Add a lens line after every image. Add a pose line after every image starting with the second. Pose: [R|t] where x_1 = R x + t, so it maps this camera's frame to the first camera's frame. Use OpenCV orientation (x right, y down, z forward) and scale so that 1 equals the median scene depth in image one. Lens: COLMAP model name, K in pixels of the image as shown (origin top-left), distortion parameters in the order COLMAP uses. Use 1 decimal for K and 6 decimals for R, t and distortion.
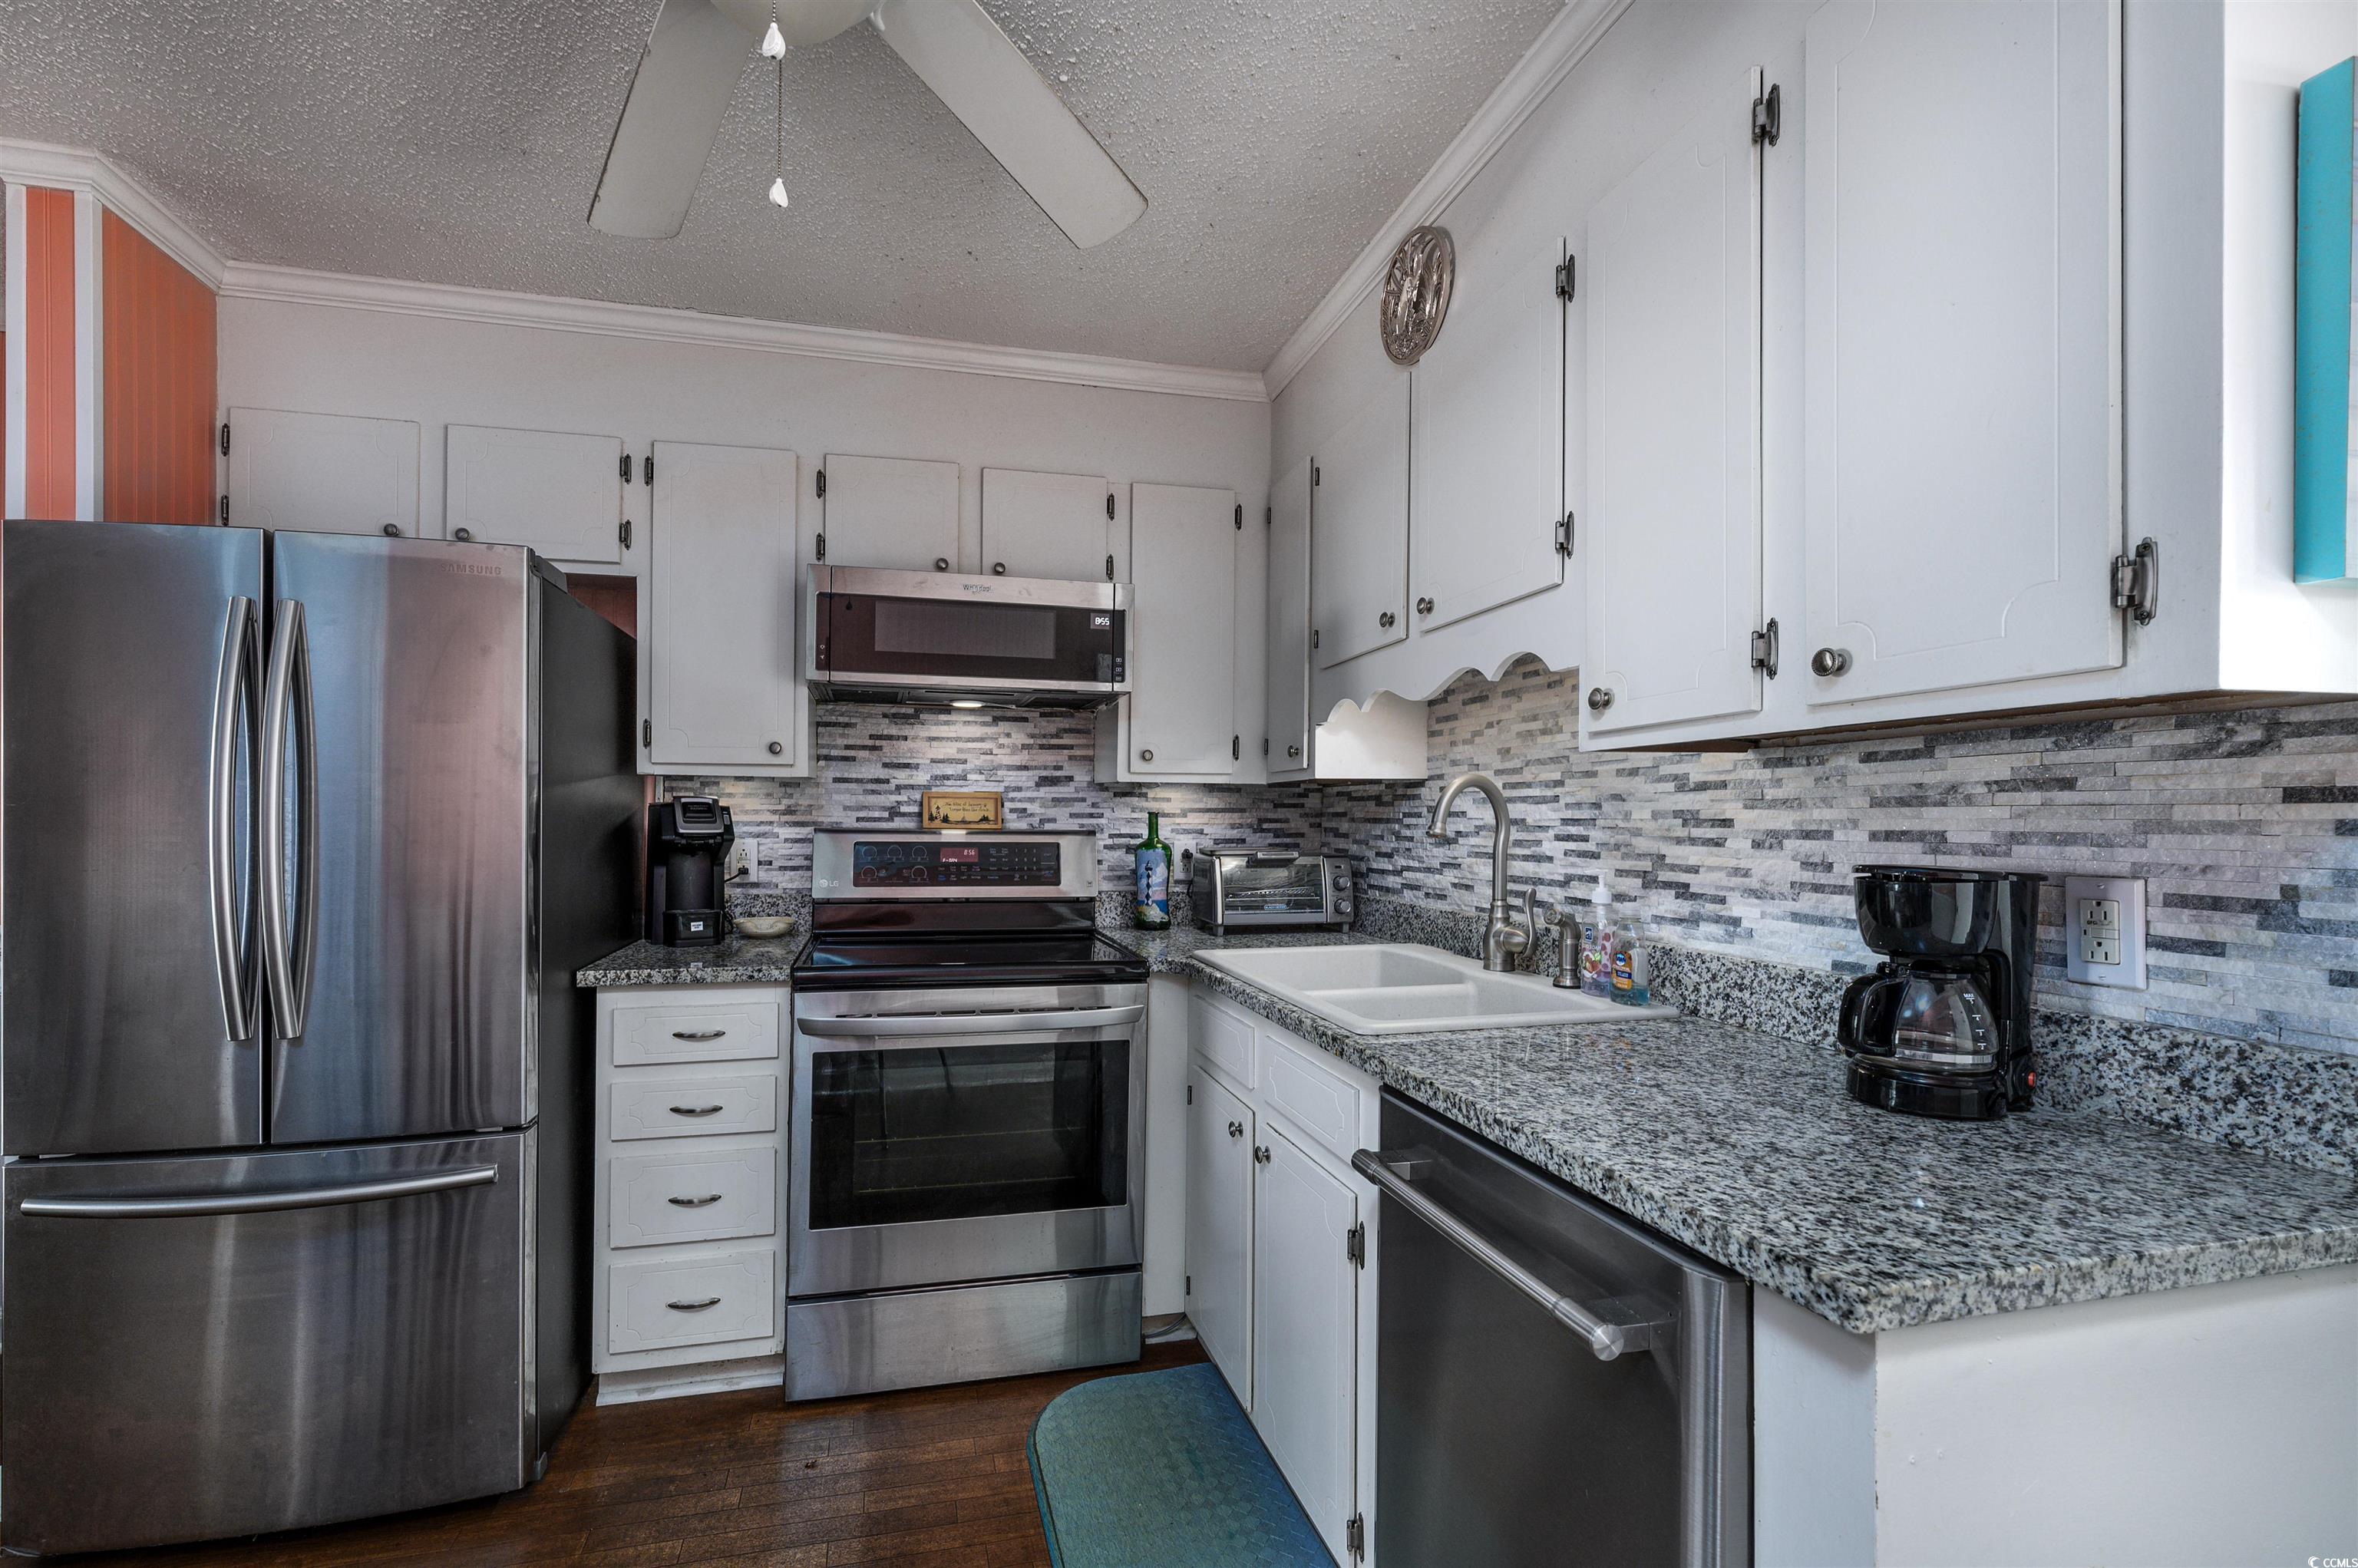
lens RADIAL K [[986.8, 0, 1129.1], [0, 986.8, 822.3], [0, 0, 1]] dist [0.000482, 0.000142]
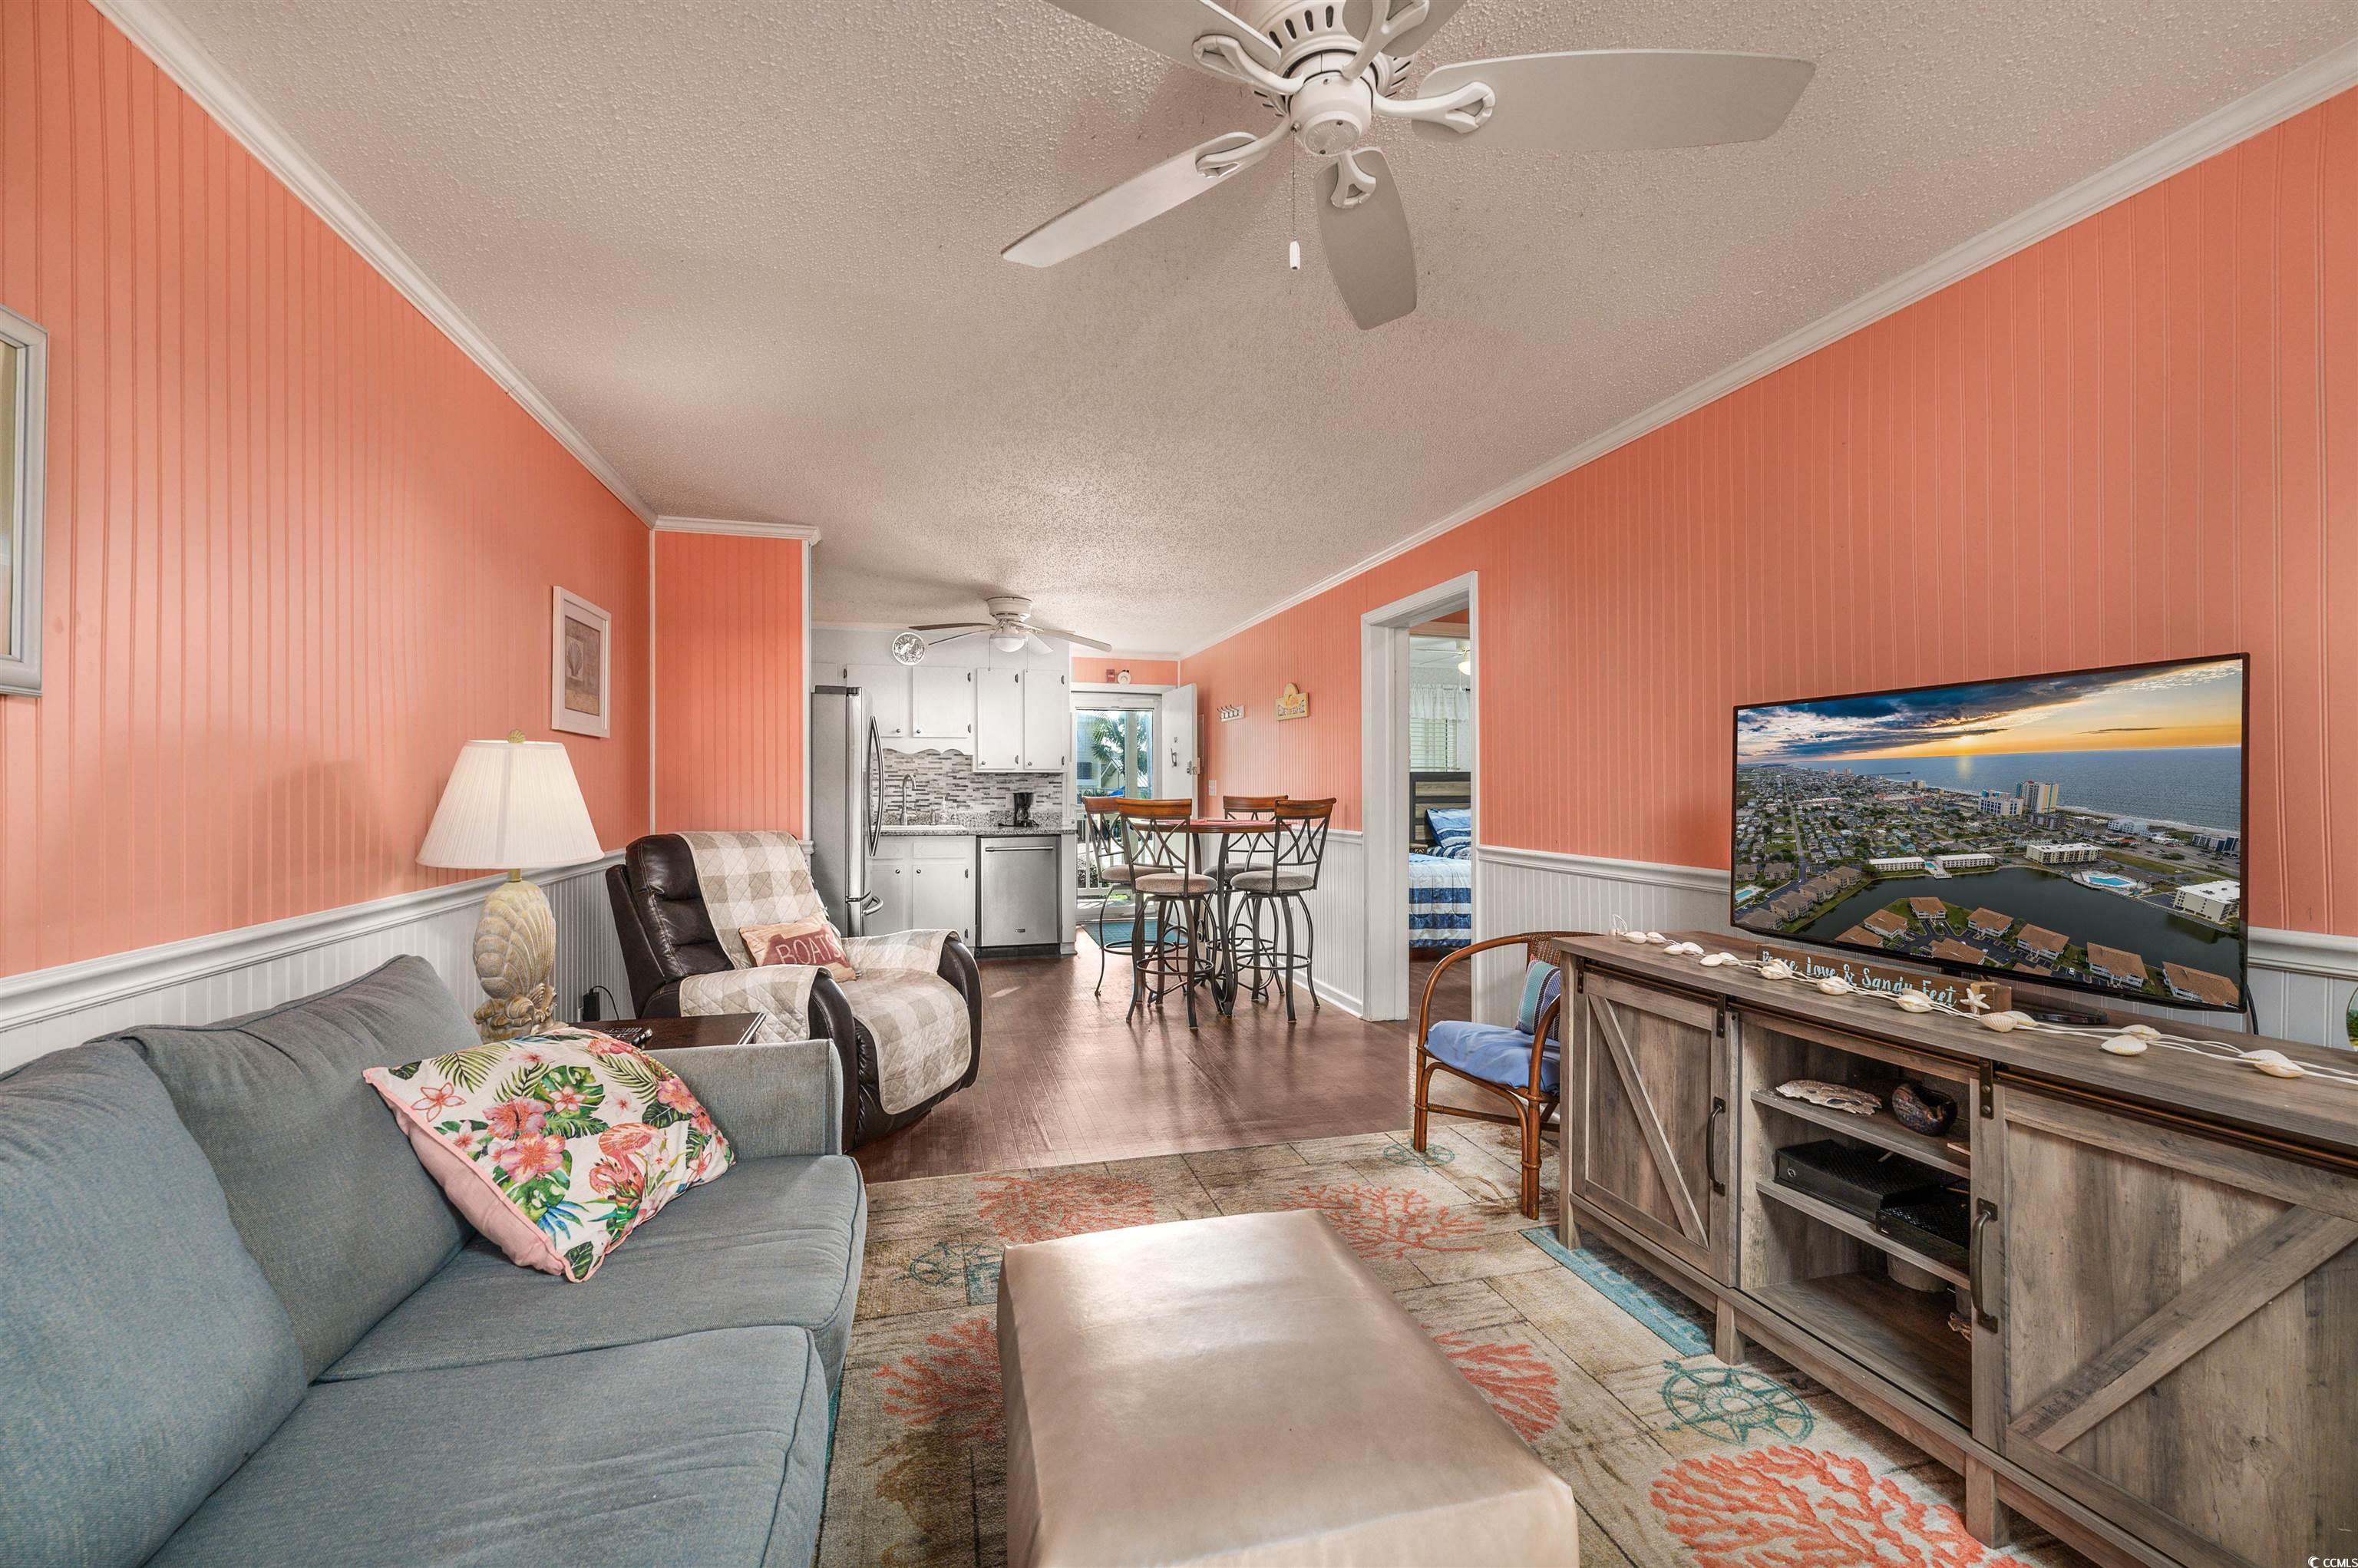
lens RADIAL K [[953.0, 0, 1170.4], [0, 953.0, 782.7], [0, 0, 1]] dist [0.000486, 0.000196]
pose [[-0.039008, 0.001991, 0.999237, -4.672234], [-0.000098, 0.999998, -0.001997, -0.008202], [-0.999239, -0.000176, -0.039007, 0.191069]]
